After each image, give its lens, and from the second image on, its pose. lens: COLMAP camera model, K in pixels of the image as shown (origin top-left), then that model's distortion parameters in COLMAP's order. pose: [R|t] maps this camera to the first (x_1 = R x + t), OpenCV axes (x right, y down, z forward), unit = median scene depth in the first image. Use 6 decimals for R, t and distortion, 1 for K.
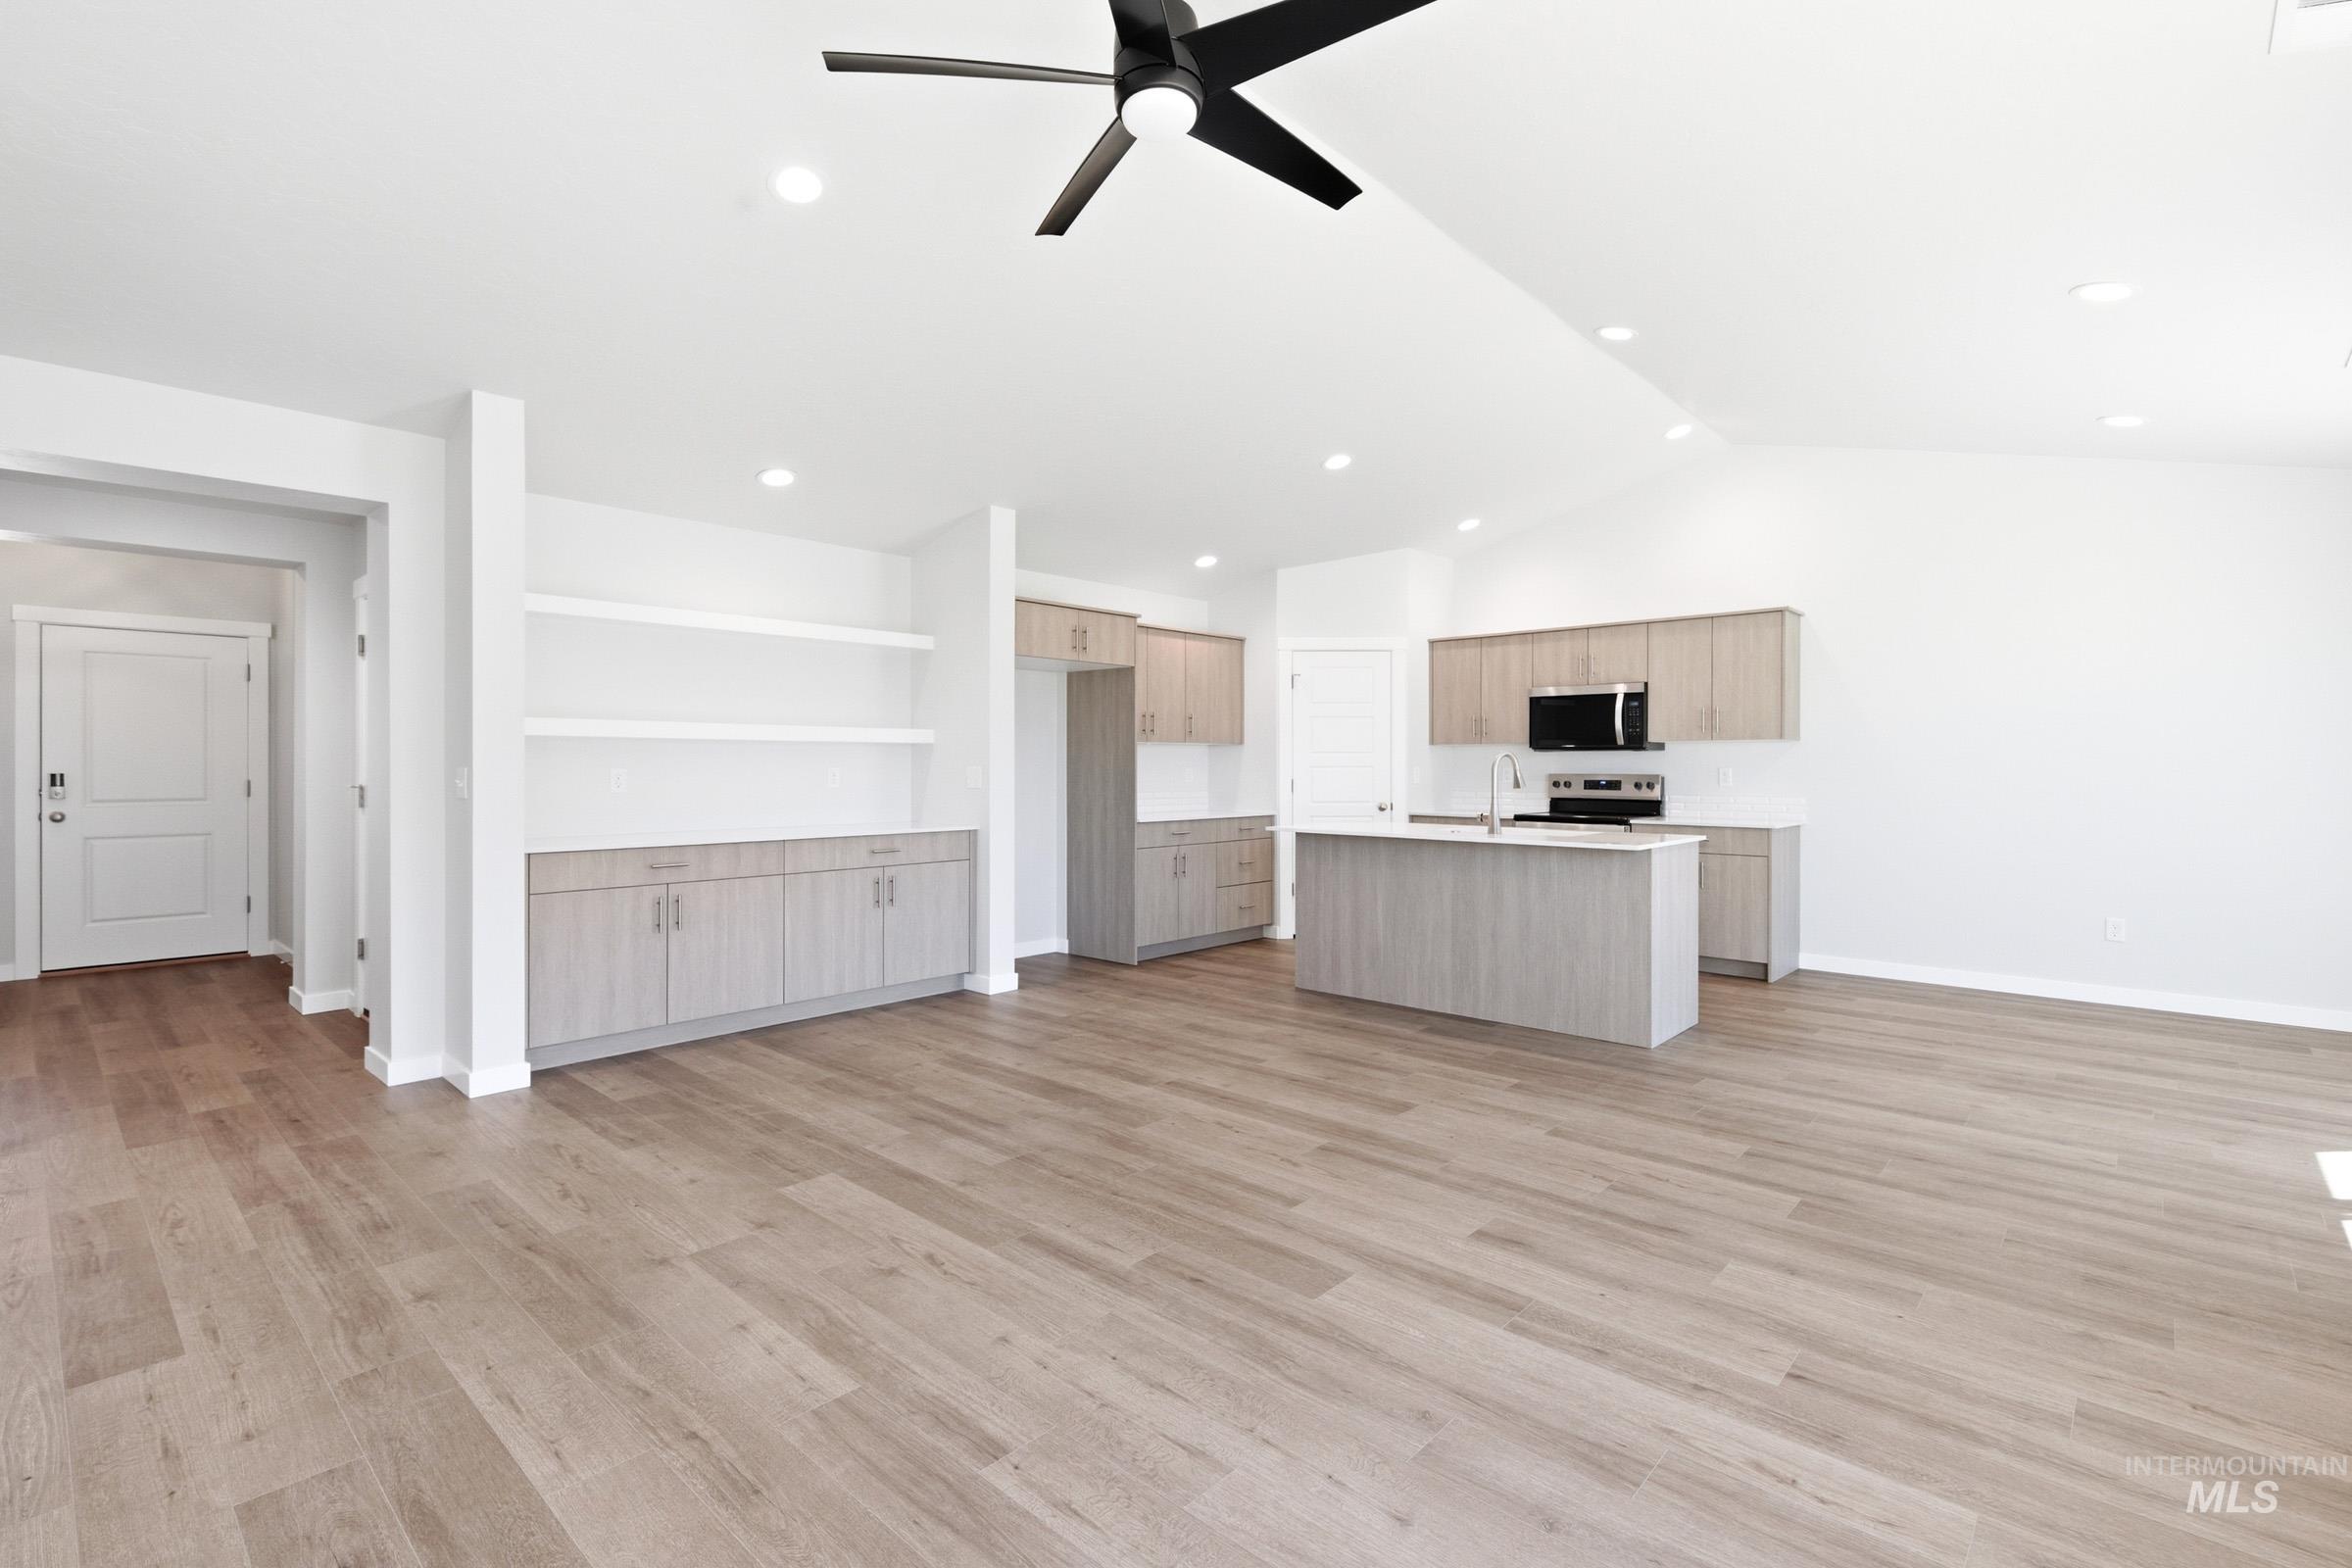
lens RADIAL K [[1071.5, 0, 1162.6], [0, 1071.5, 769.0], [0, 0, 1]] dist [0.011778, -0.005792]
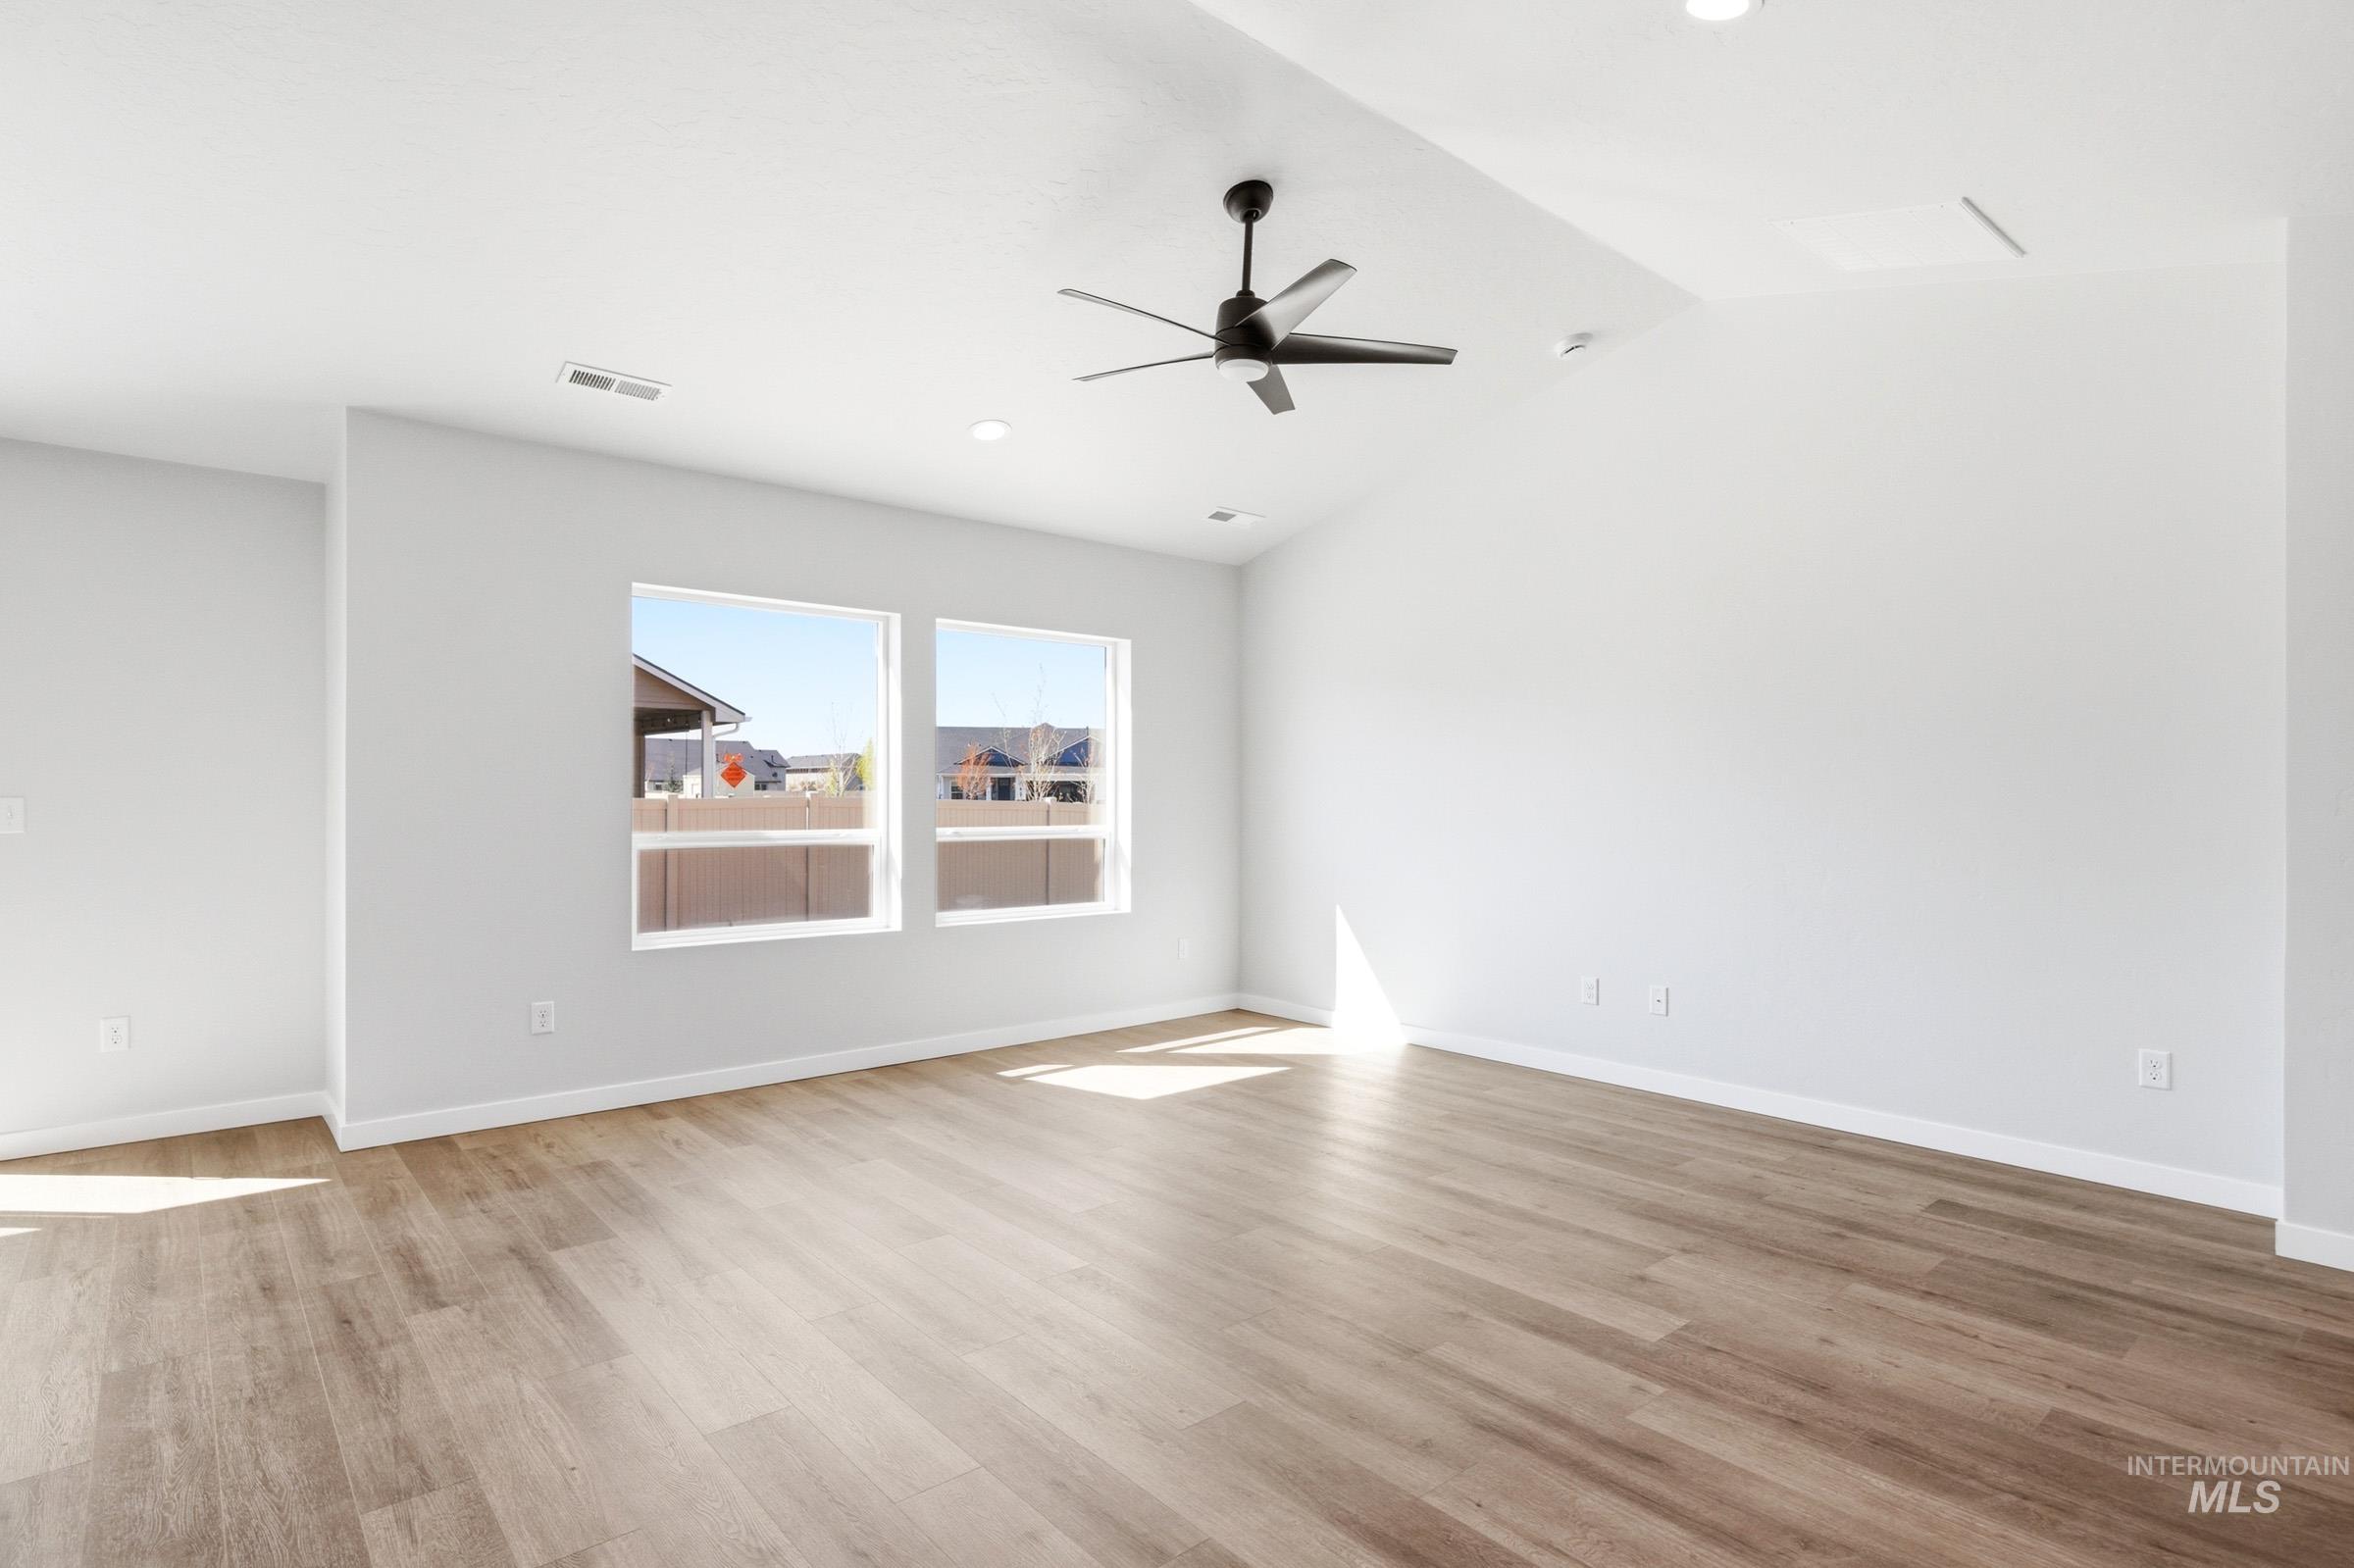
lens RADIAL K [[1169.1, 0, 1180.4], [0, 1169.1, 797.9], [0, 0, 1]] dist [0.008385, -0.003773]
pose [[-0.994228, -0.004300, 0.107199, -0.036372], [-0.003631, 0.999973, 0.006439, -0.005384], [-0.107224, 0.006013, -0.994217, 1.055926]]
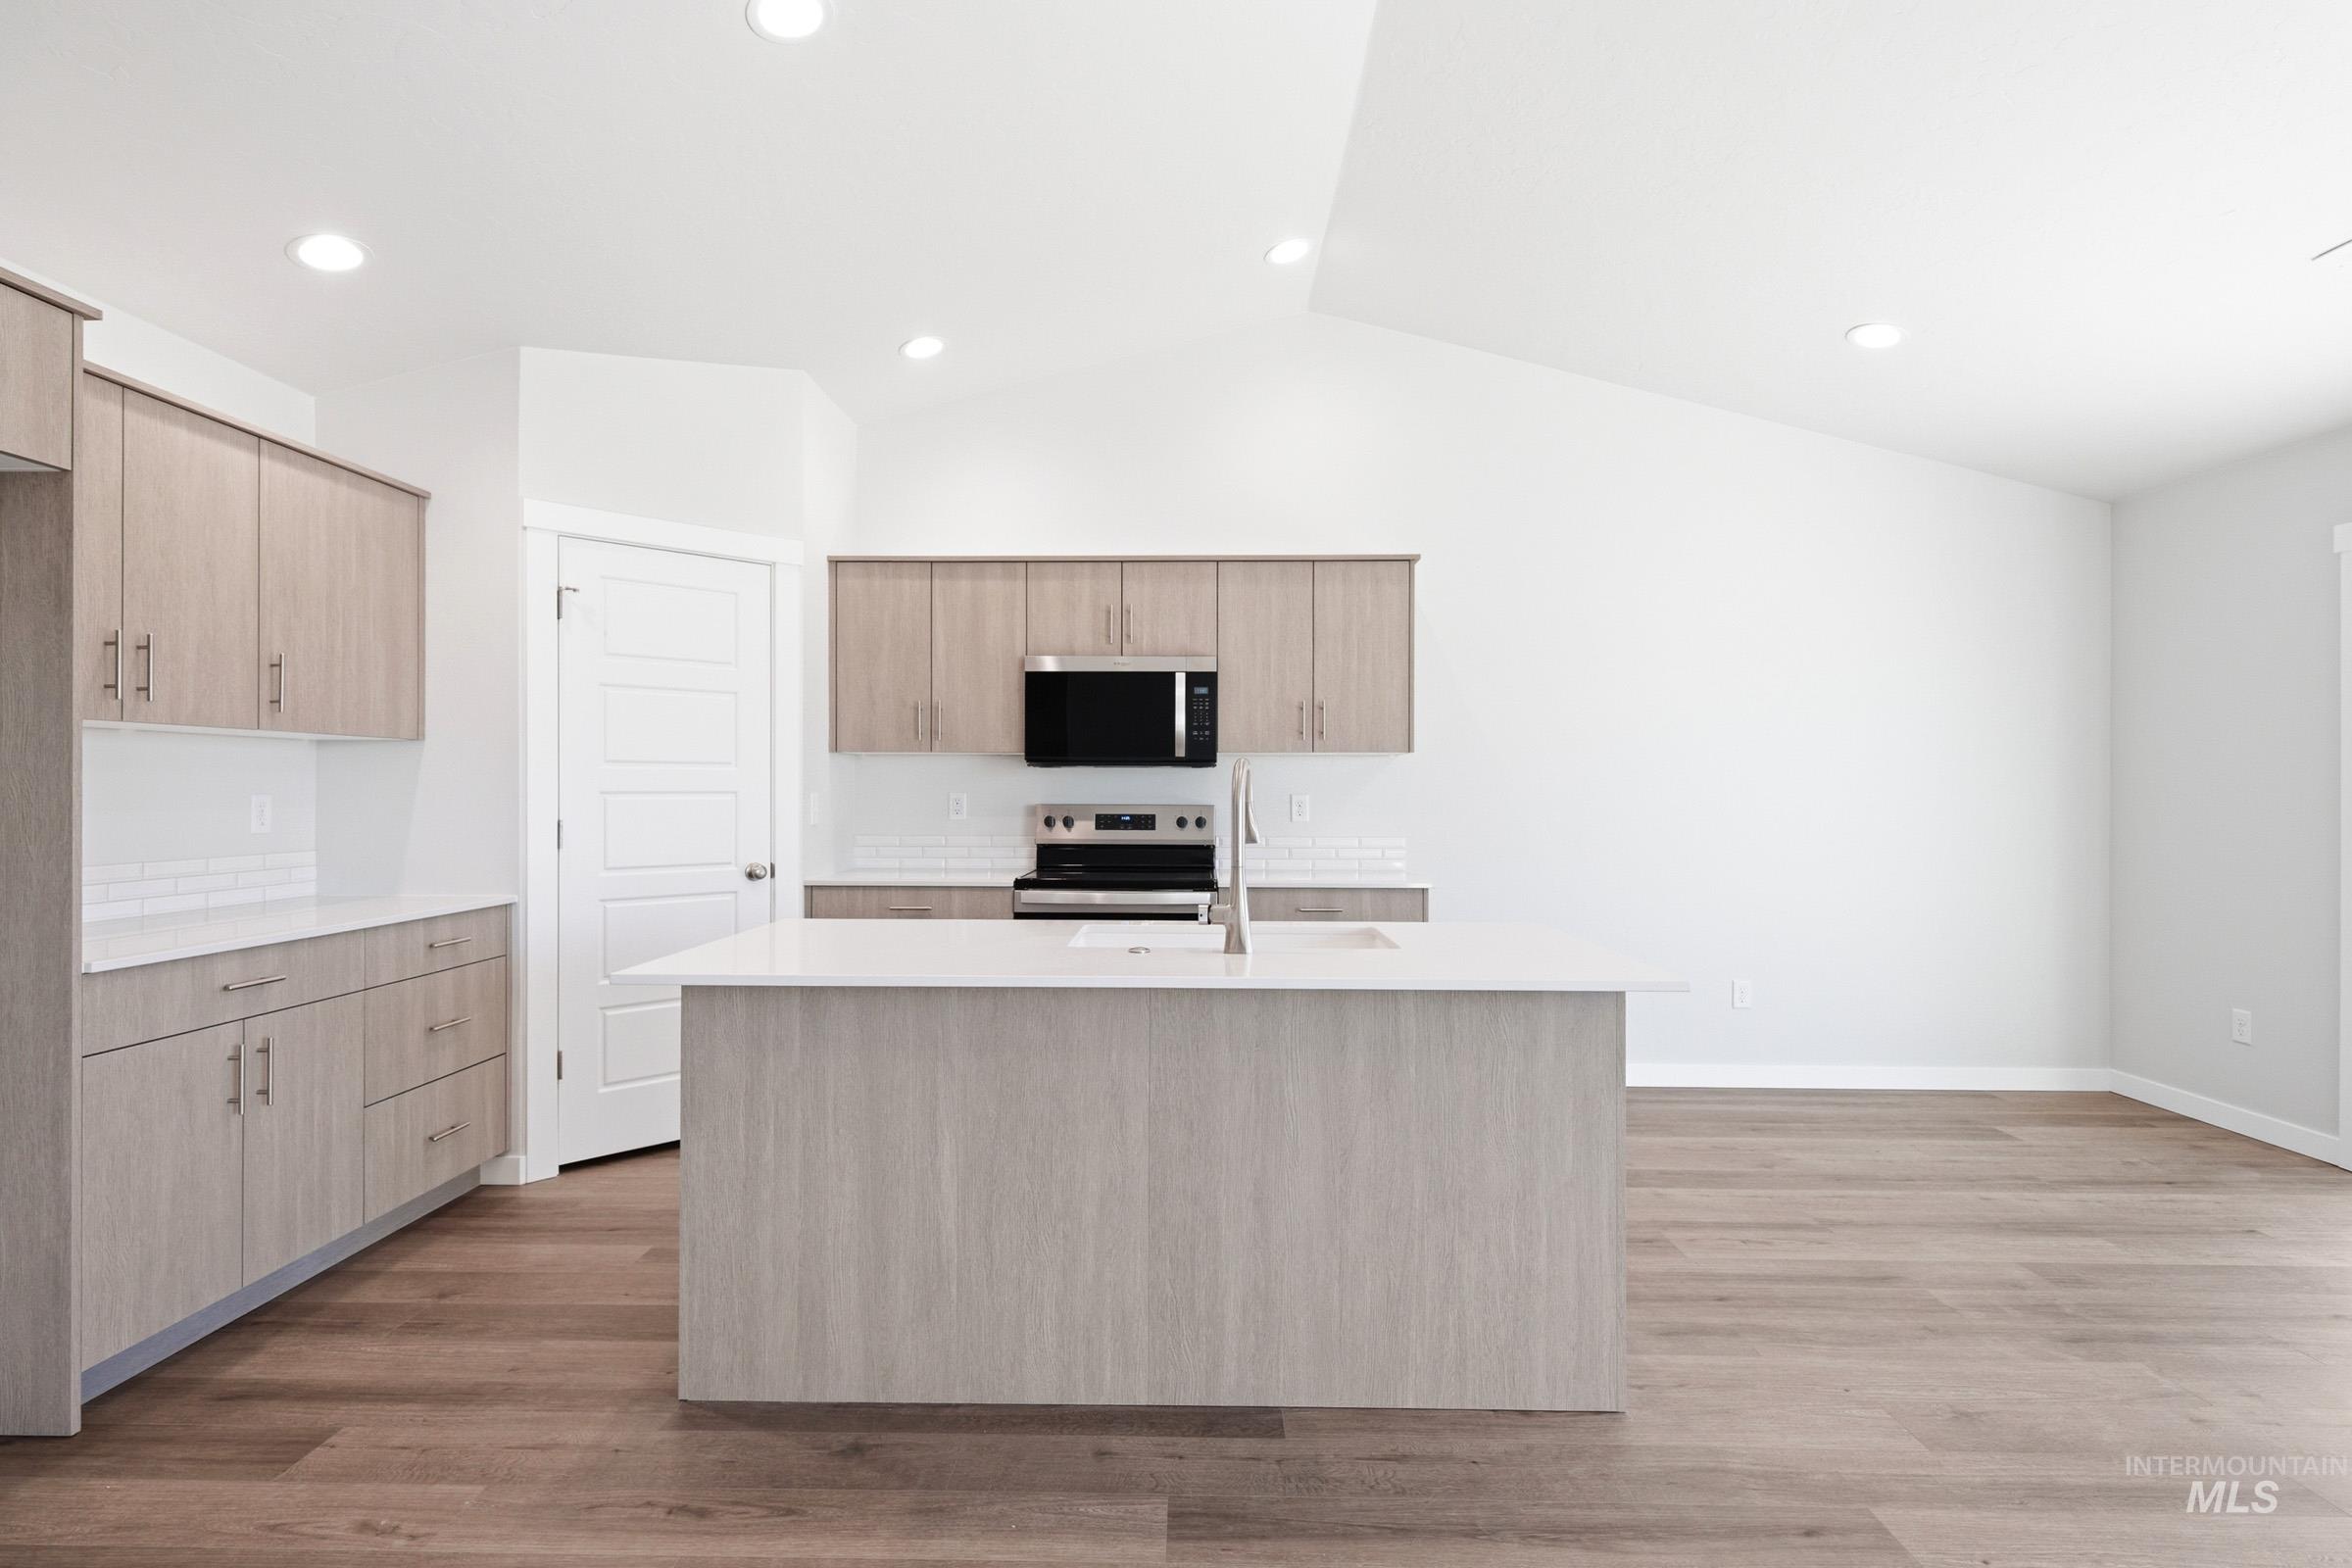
lens RADIAL K [[1154.2, 0, 1169.0], [0, 1154.2, 790.7], [0, 0, 1]] dist [0.010701, -0.006086]
pose [[0.745785, 0.000453, 0.666186, -0.014682], [0.000623, 0.999999, -0.001378, -0.002721], [-0.666186, 0.001443, 0.745784, 0.621165]]
